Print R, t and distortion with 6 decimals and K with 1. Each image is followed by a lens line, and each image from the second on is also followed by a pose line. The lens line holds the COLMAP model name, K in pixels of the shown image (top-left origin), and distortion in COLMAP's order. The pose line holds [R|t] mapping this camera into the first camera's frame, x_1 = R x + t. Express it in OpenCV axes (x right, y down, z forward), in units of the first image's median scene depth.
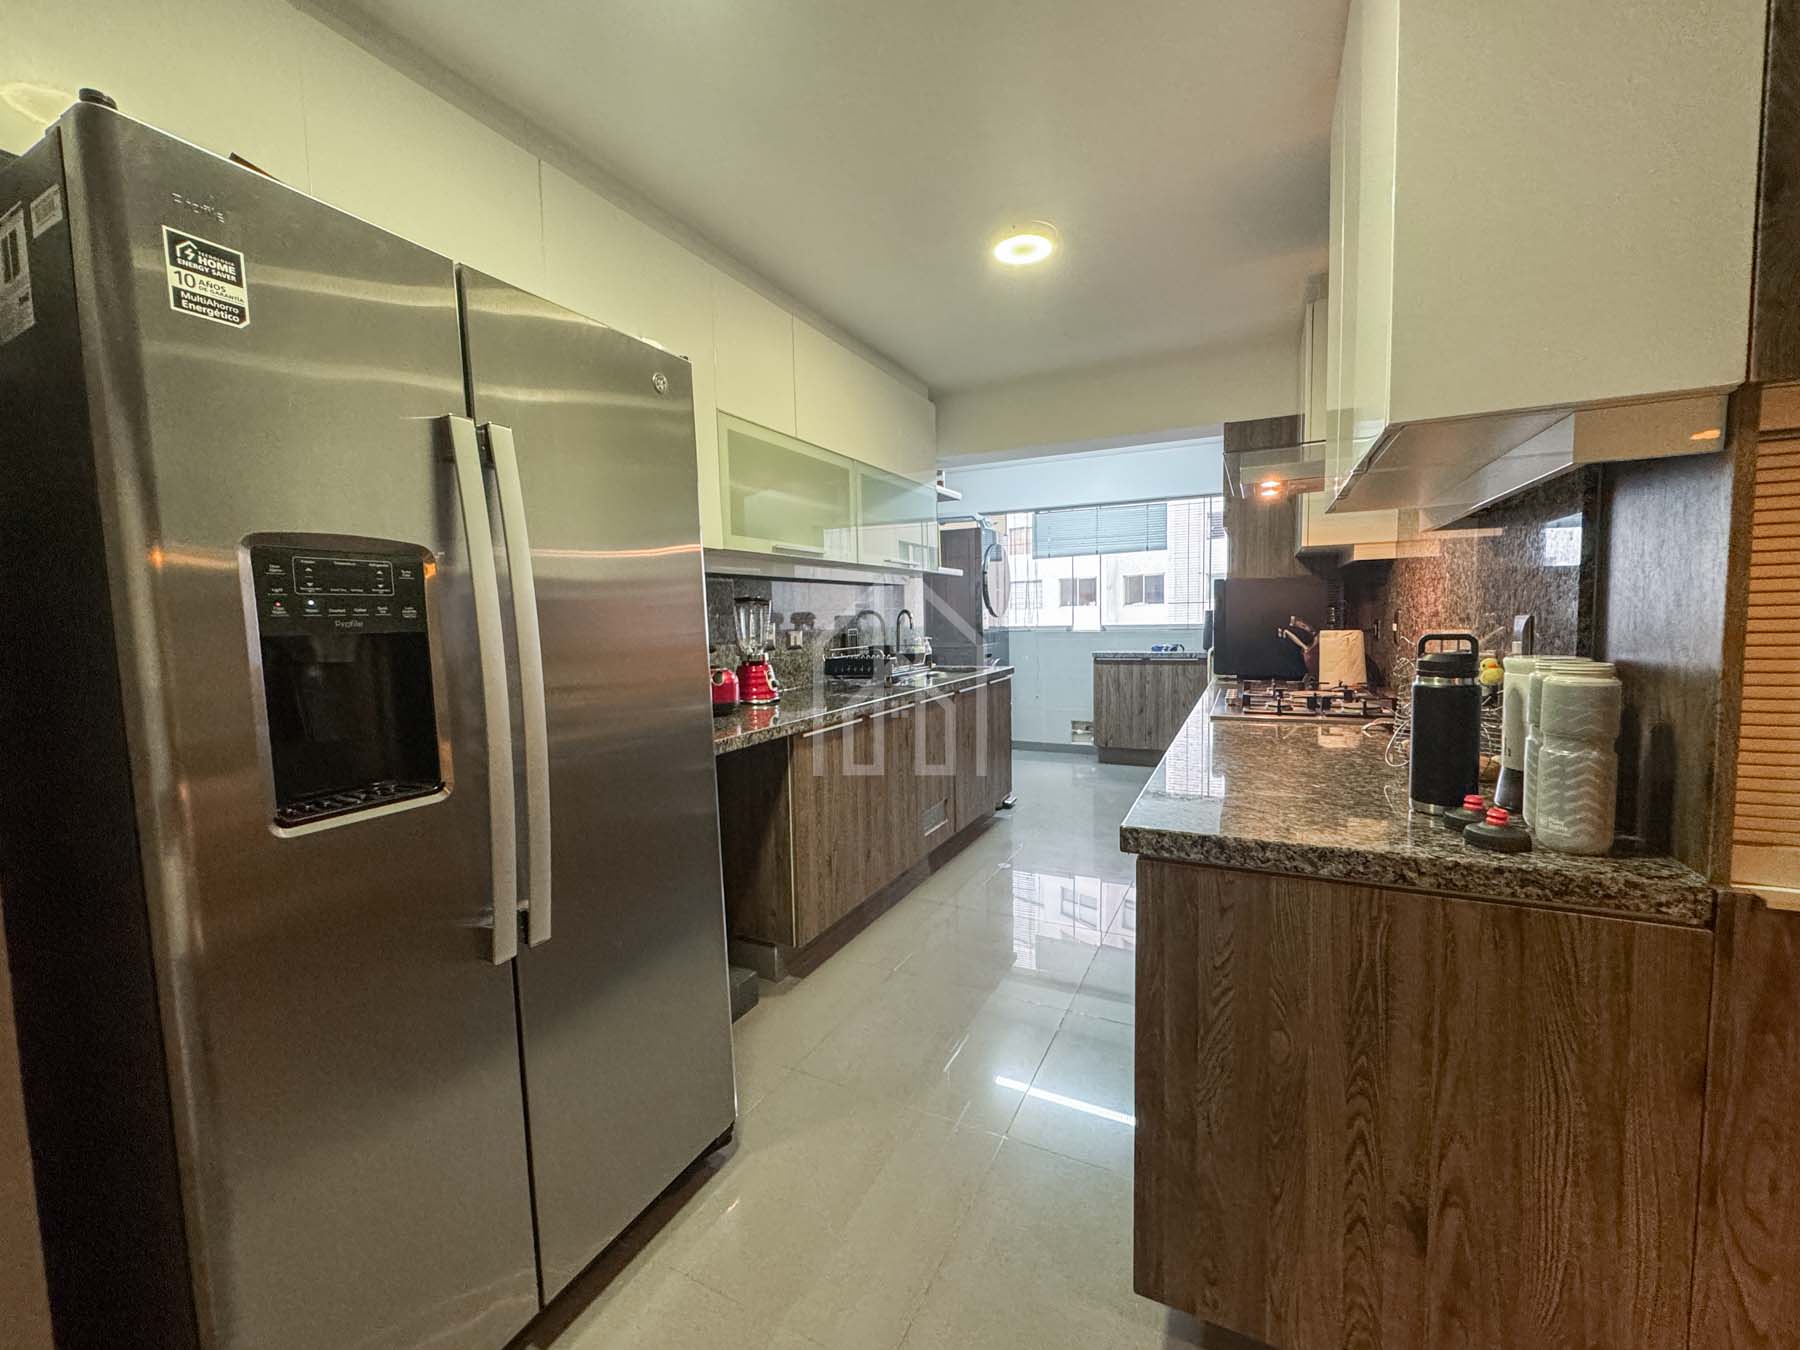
lens RADIAL K [[724.1, 0, 924.0], [0, 724.1, 666.2], [0, 0, 1]] dist [-0.002910, -0.000343]
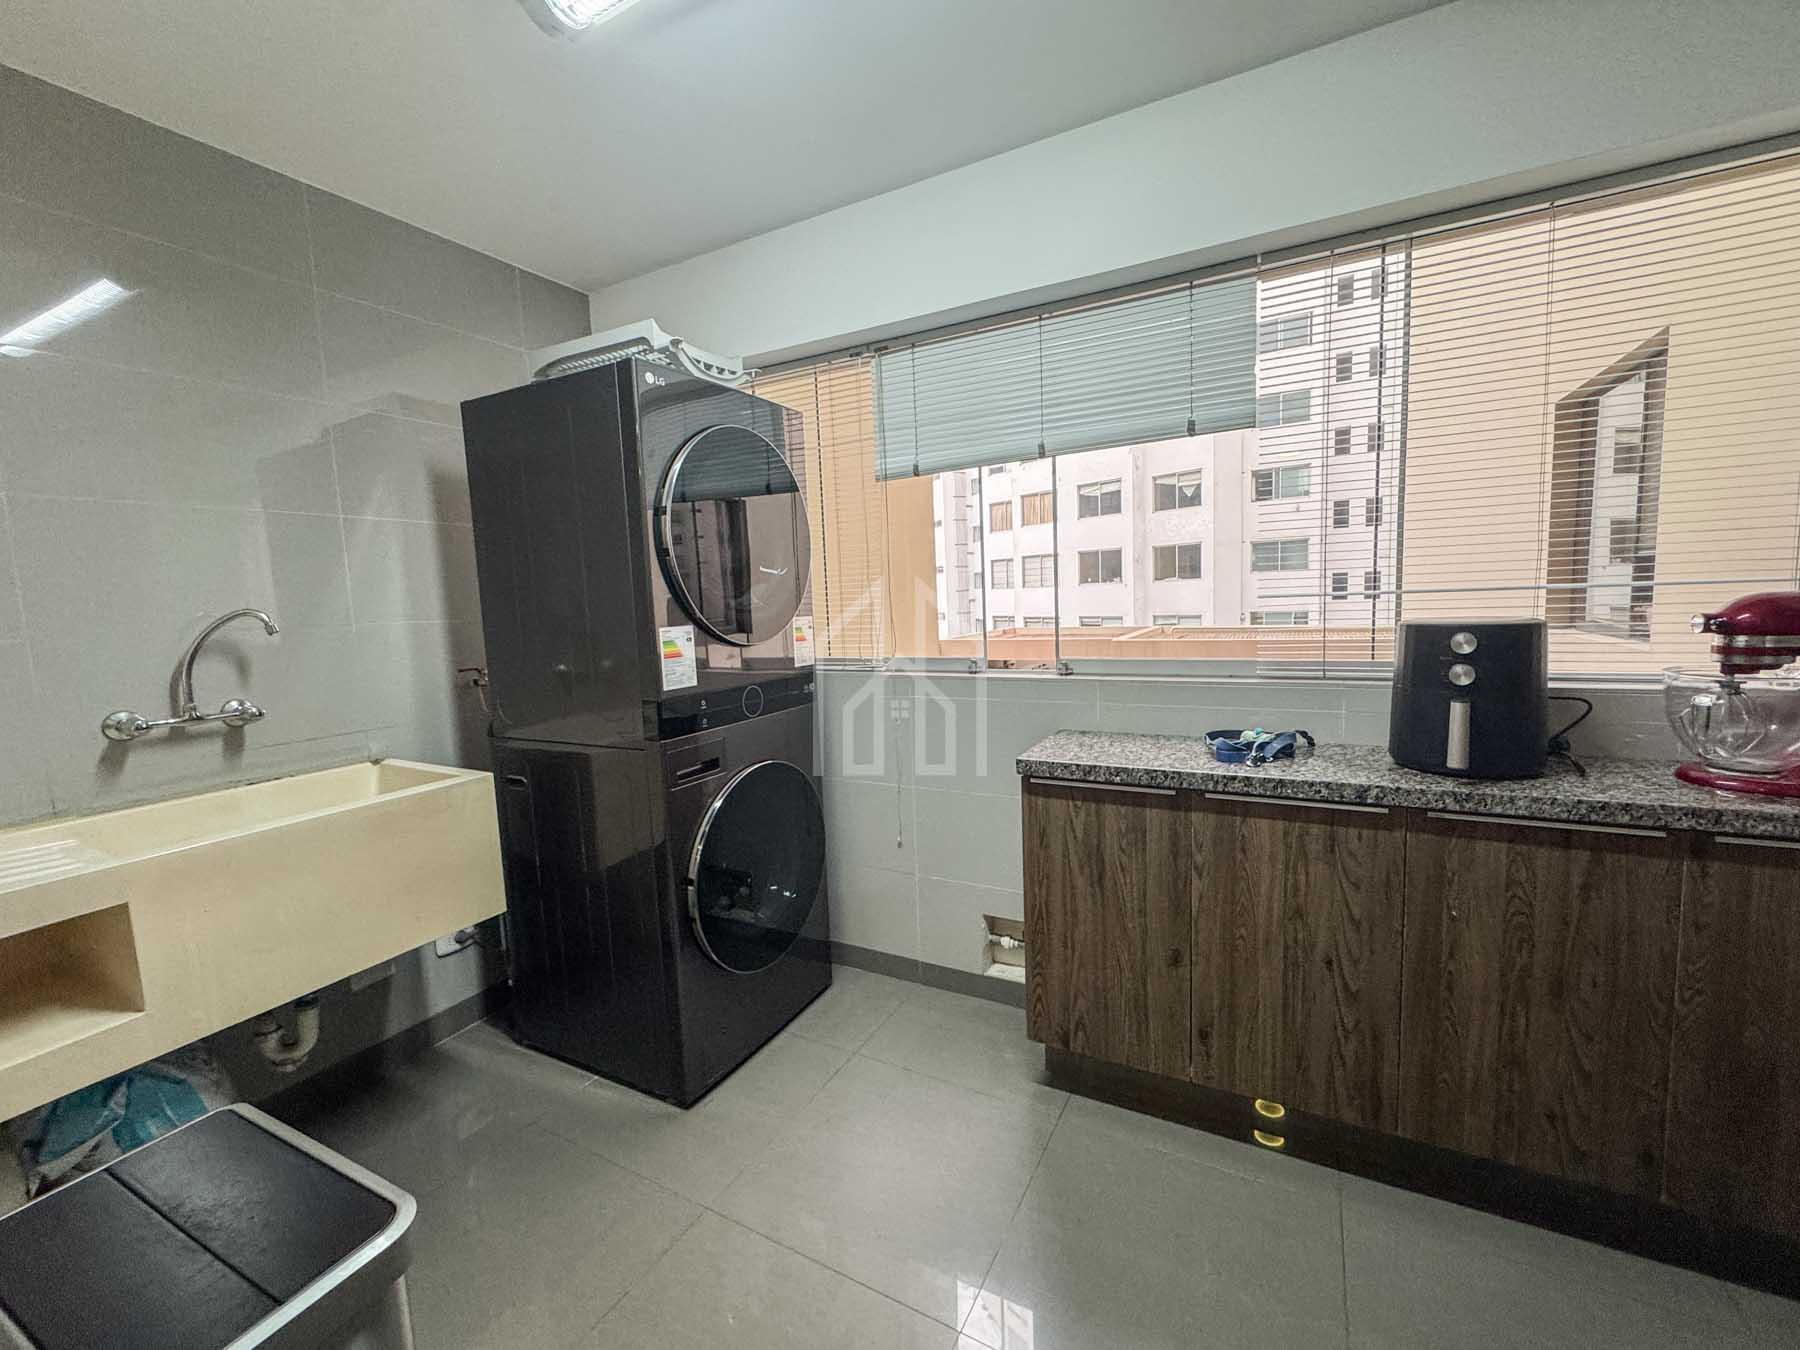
lens RADIAL K [[724.1, 0, 907.9], [0, 724.1, 668.4], [0, 0, 1]] dist [-0.002910, -0.000343]
pose [[0.998099, -0.012319, -0.060382, 0.369432], [0.014297, 0.999371, 0.032443, -0.124785], [0.059944, -0.033245, 0.997648, 1.233204]]
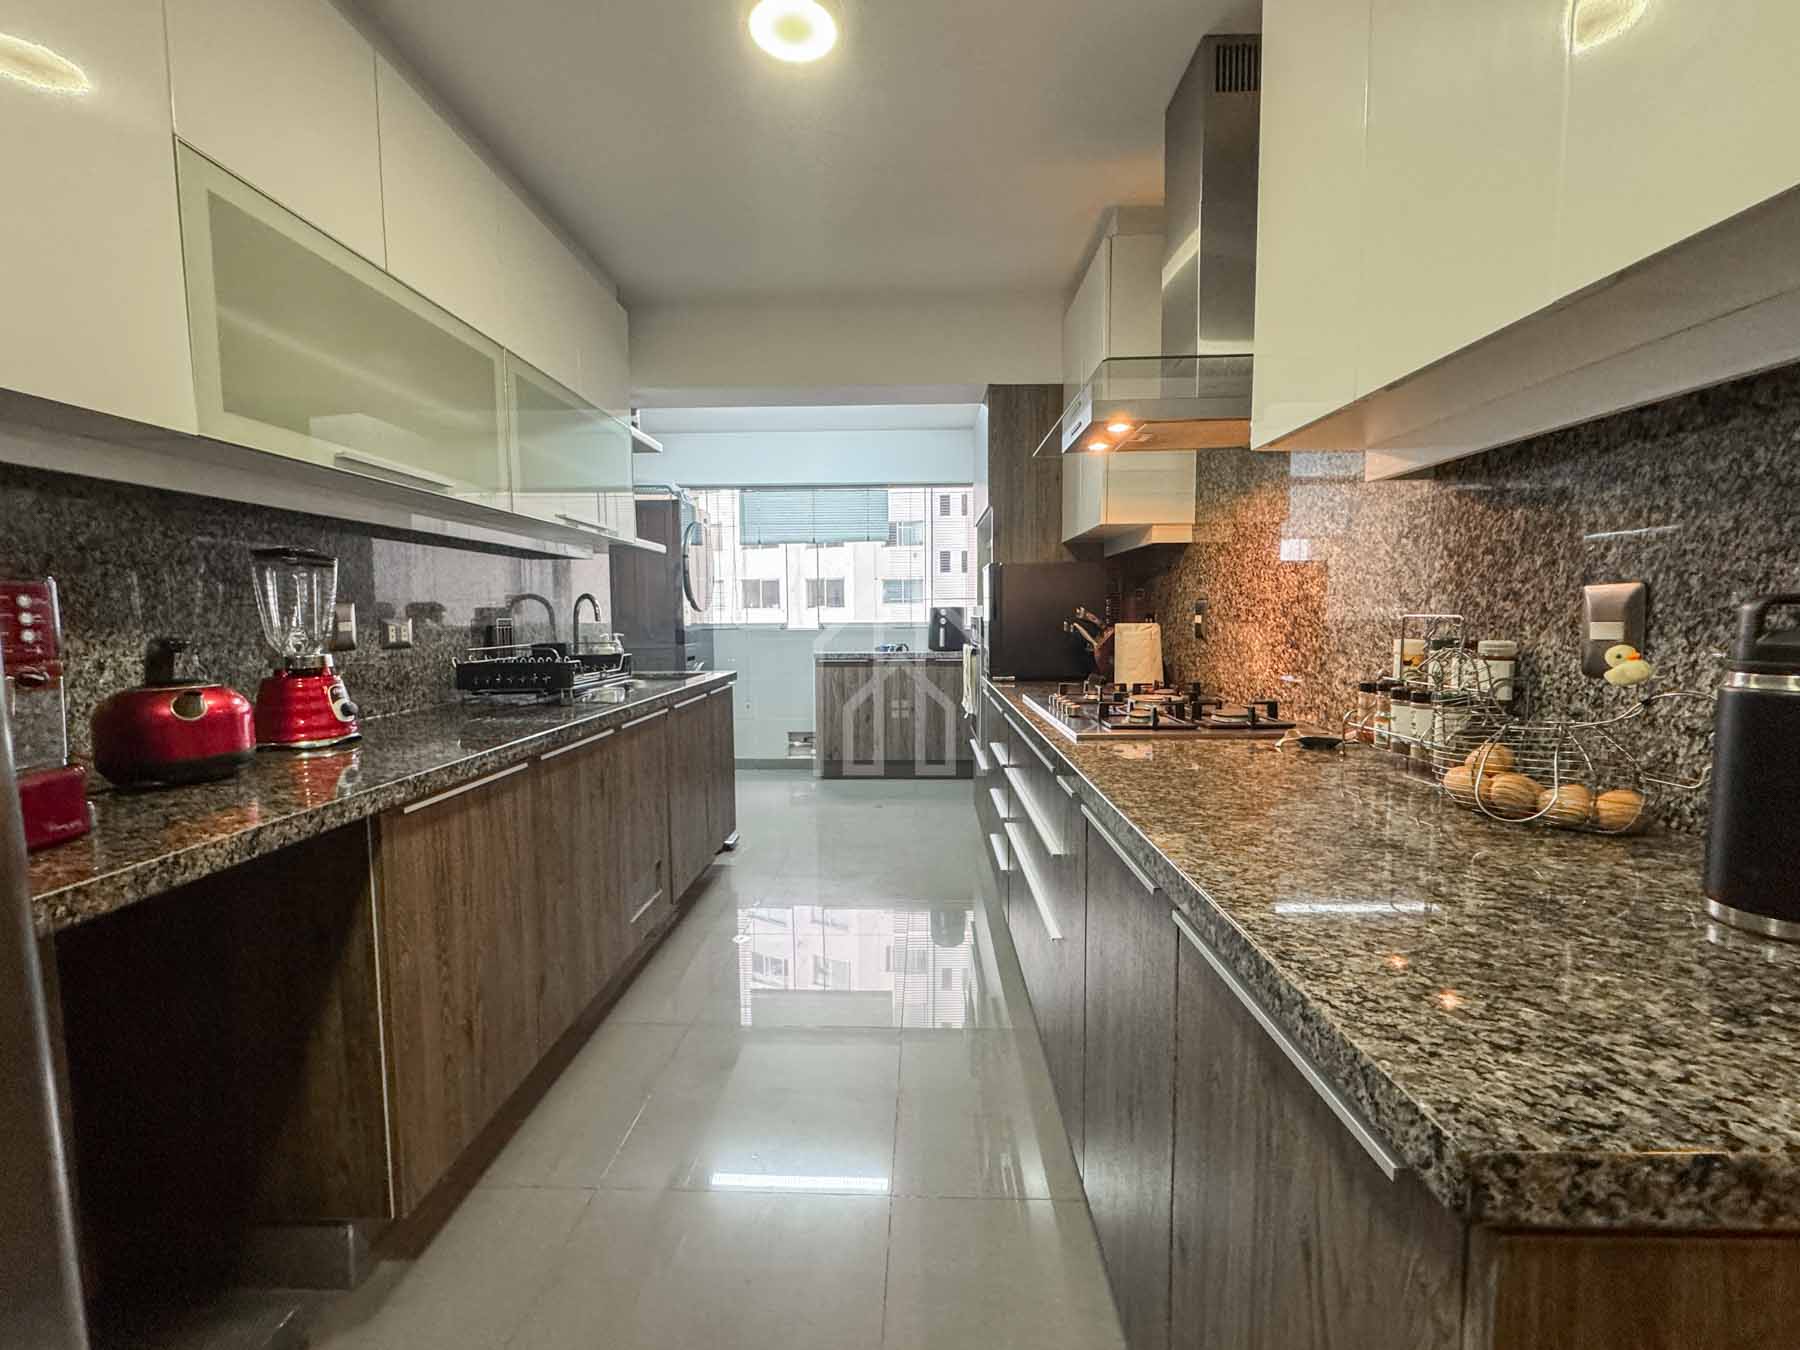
lens RADIAL K [[724.1, 0, 898.8], [0, 724.1, 670.3], [0, 0, 1]] dist [-0.002910, -0.000343]
pose [[0.919193, -0.017150, 0.393435, -0.030729], [0.016921, 0.999849, 0.004051, -0.000597], [-0.393445, 0.002934, 0.919344, 0.278104]]
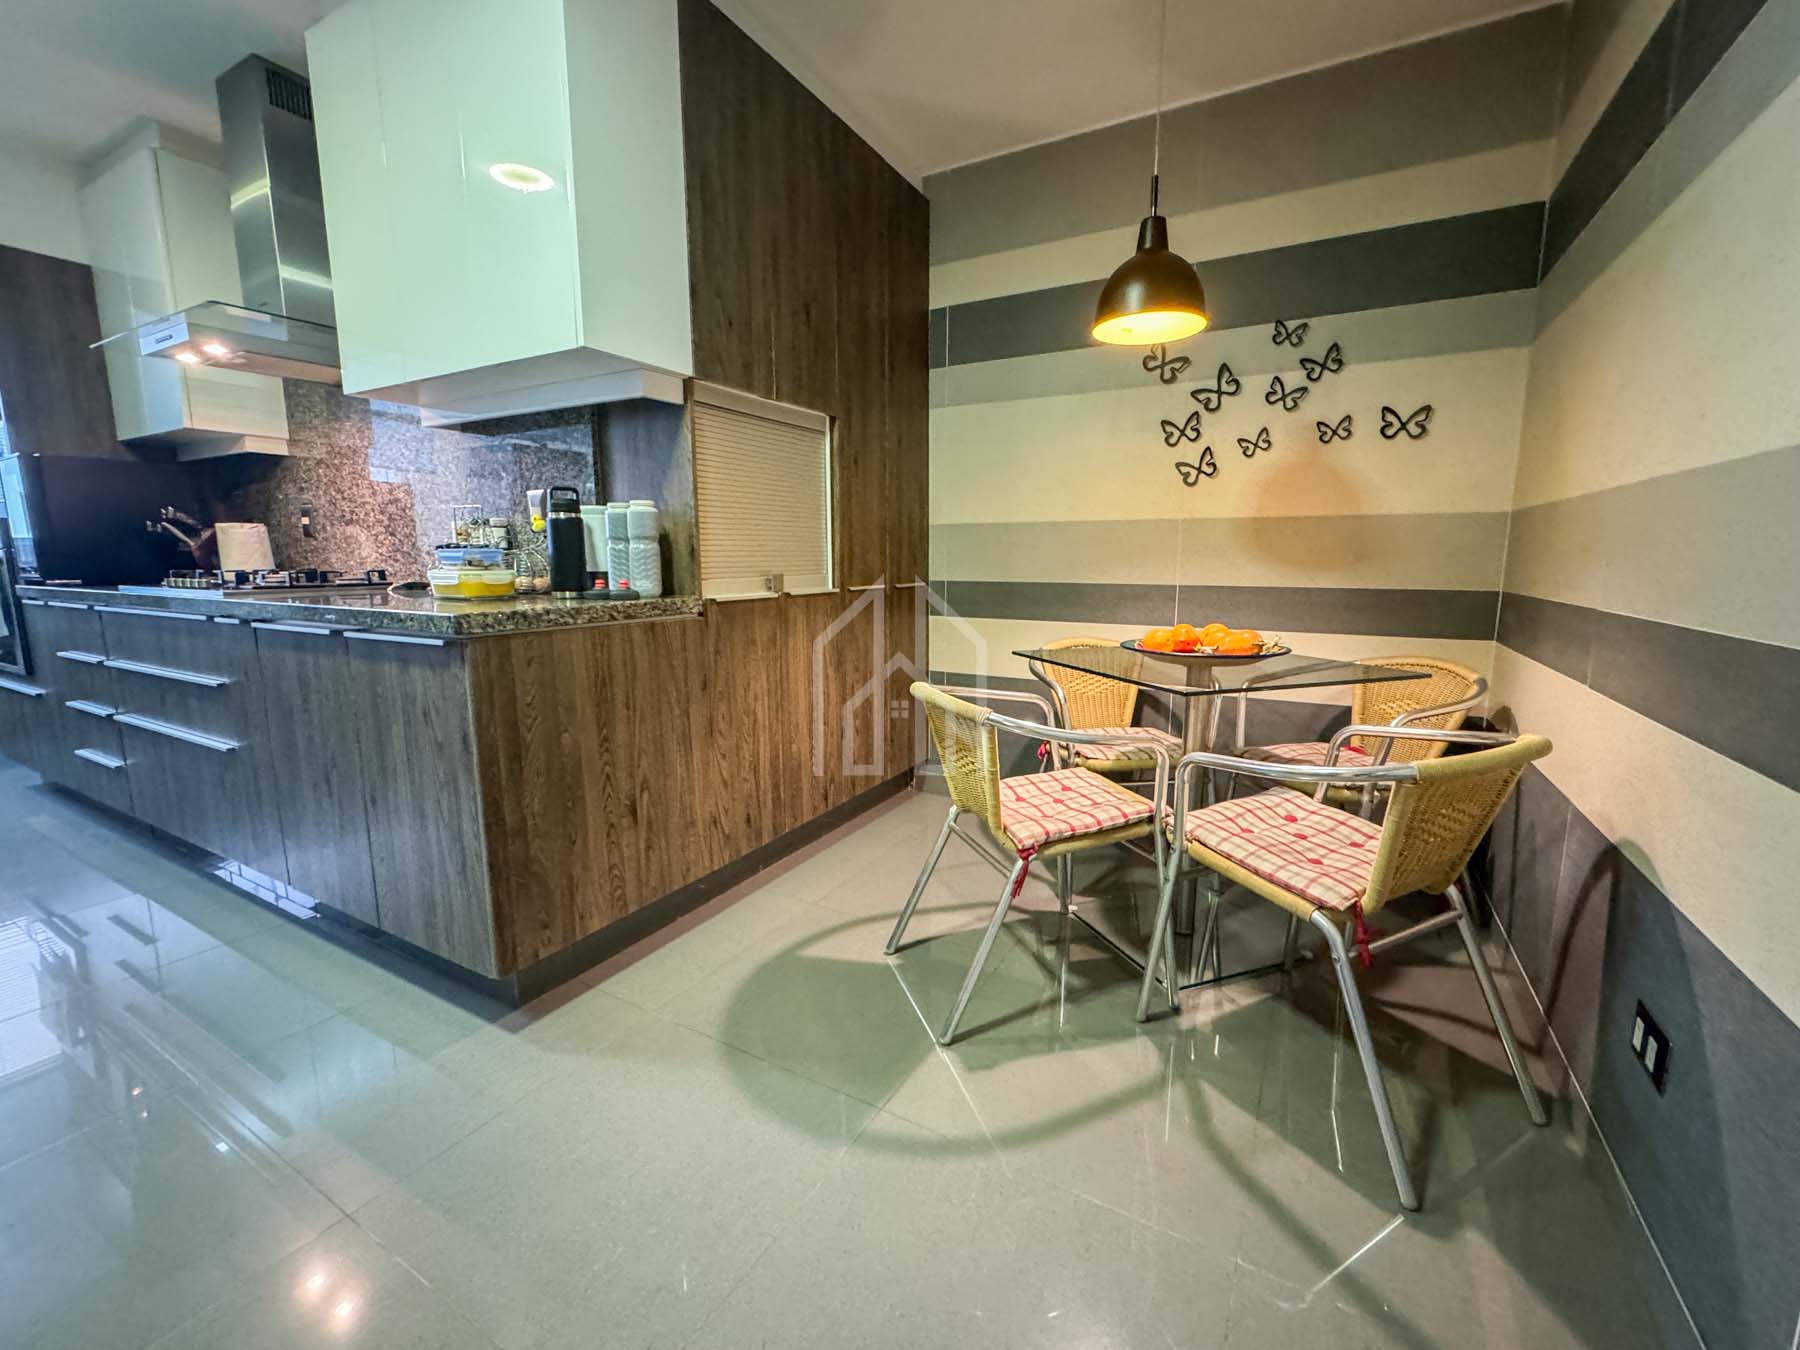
lens RADIAL K [[724.1, 0, 891.9], [0, 724.1, 660.1], [0, 0, 1]] dist [-0.002910, -0.000343]
pose [[0.066932, -0.124731, 0.989930, -0.314193], [0.071984, 0.990173, 0.119895, 0.071087], [-0.995157, 0.063235, 0.075253, 0.060426]]
